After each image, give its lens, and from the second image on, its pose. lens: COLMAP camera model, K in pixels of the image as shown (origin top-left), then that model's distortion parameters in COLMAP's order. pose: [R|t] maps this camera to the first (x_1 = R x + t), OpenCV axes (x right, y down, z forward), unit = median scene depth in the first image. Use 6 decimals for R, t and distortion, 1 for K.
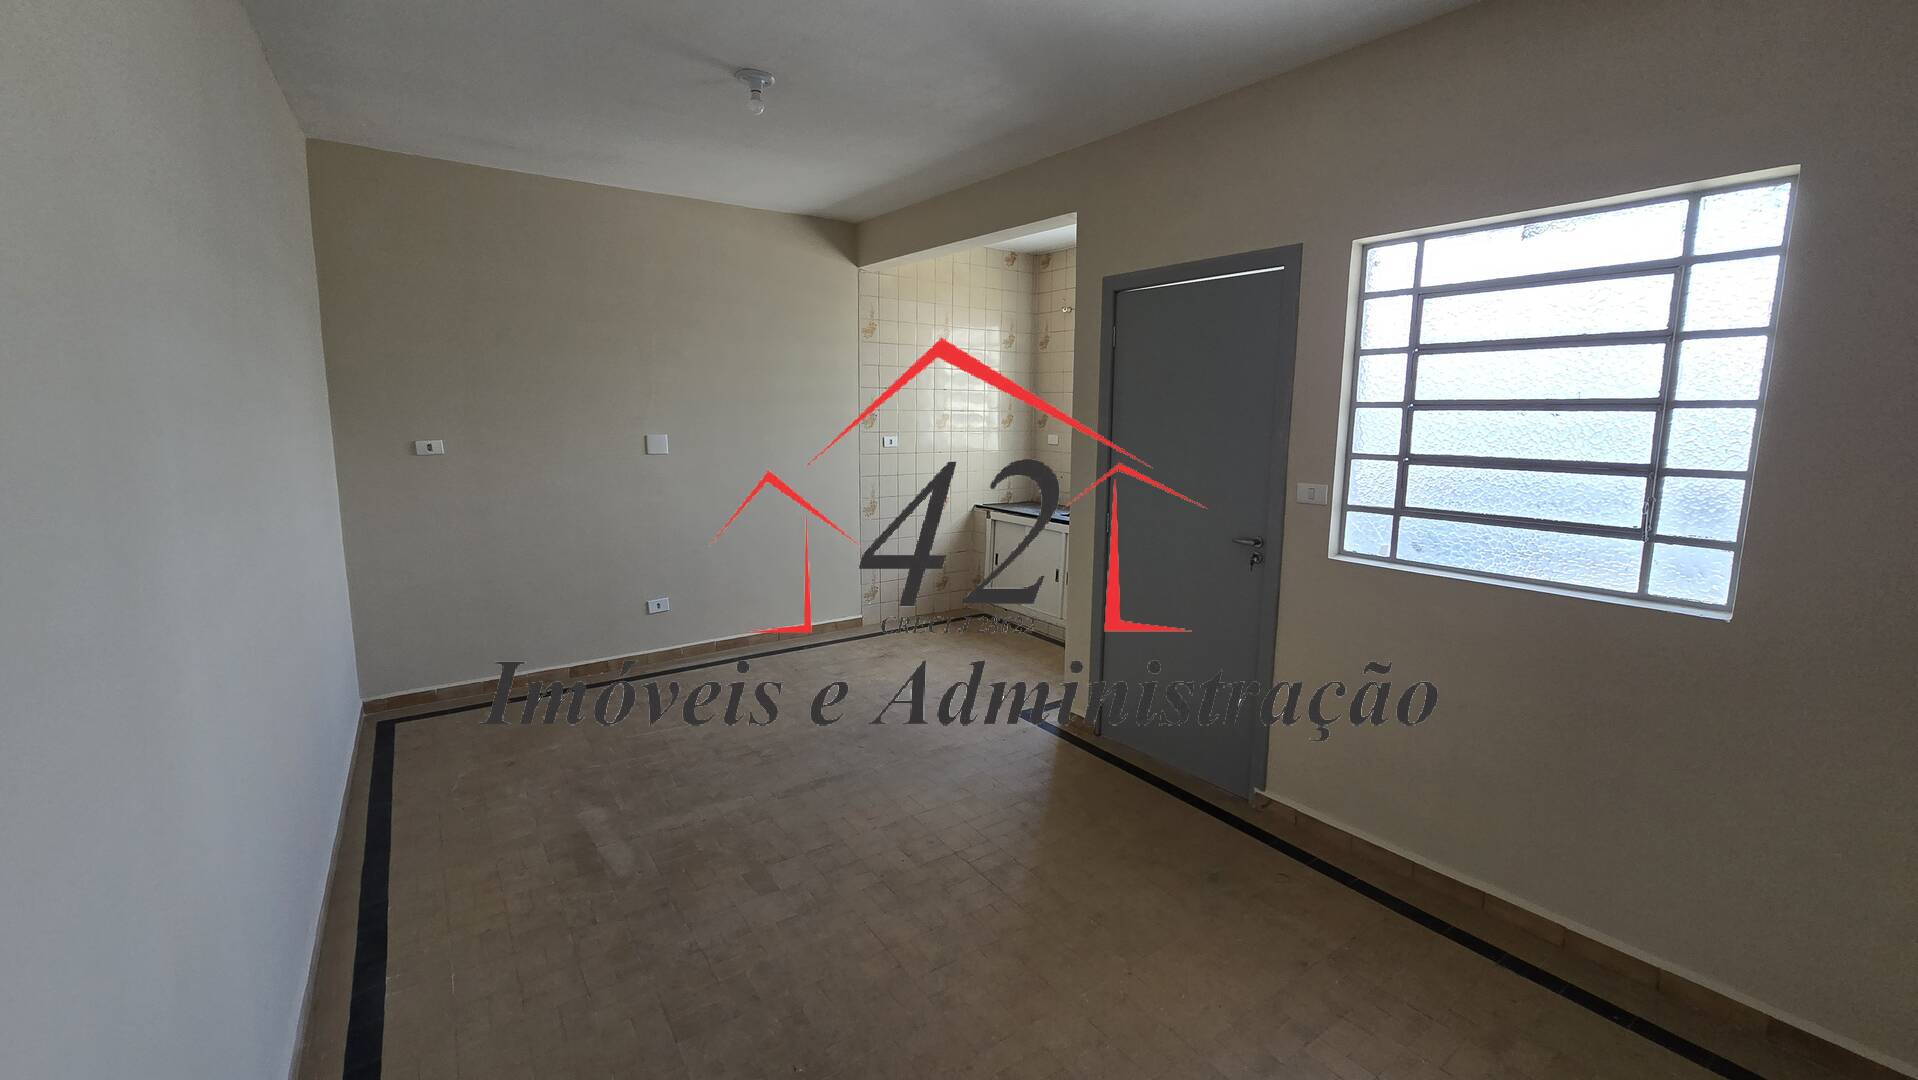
lens RADIAL K [[788.4, 0, 950.7], [0, 788.4, 525.1], [0, 0, 1]] dist [-0.005572, 0.001170]
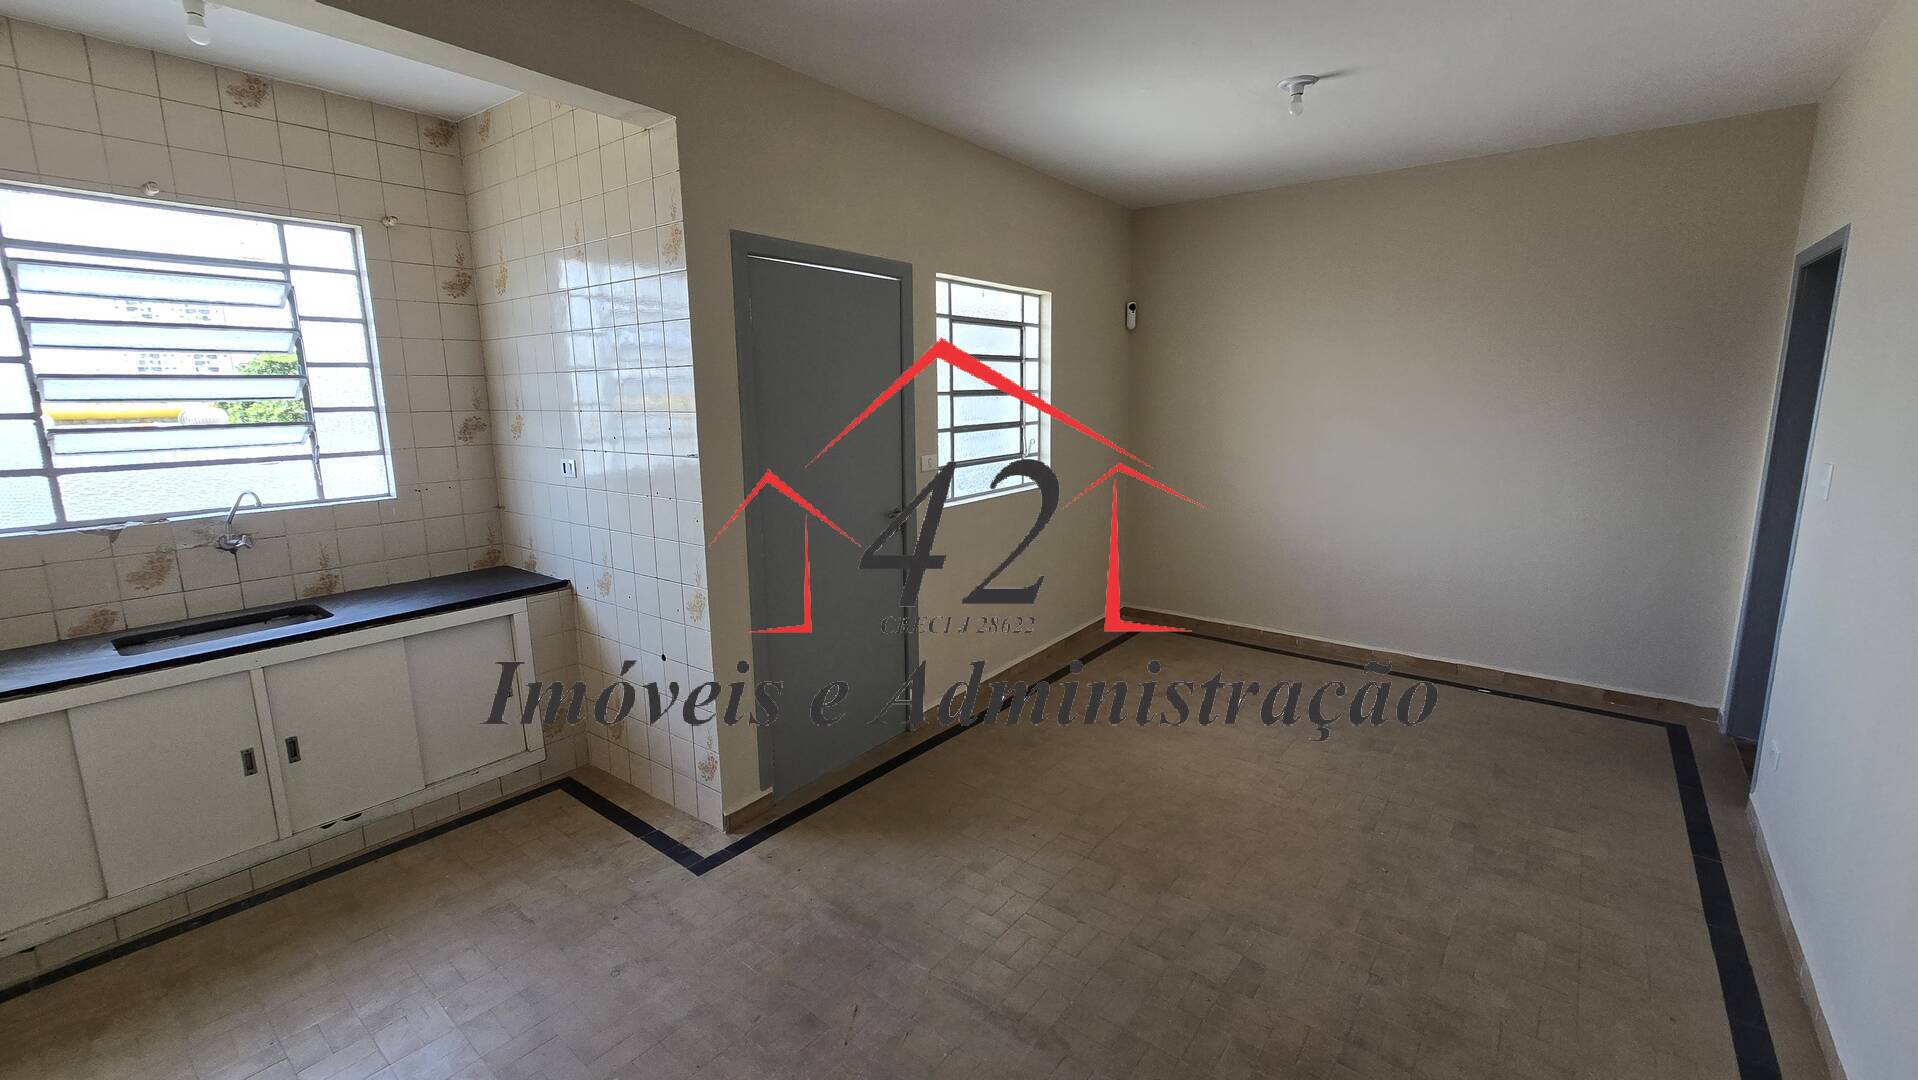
lens RADIAL K [[788.4, 0, 964.4], [0, 788.4, 527.4], [0, 0, 1]] dist [-0.005572, 0.001170]
pose [[-0.301491, -0.173848, 0.937486, -0.832806], [0.144711, 0.963503, 0.225211, -0.233690], [-0.942423, 0.203564, -0.265330, 1.378133]]
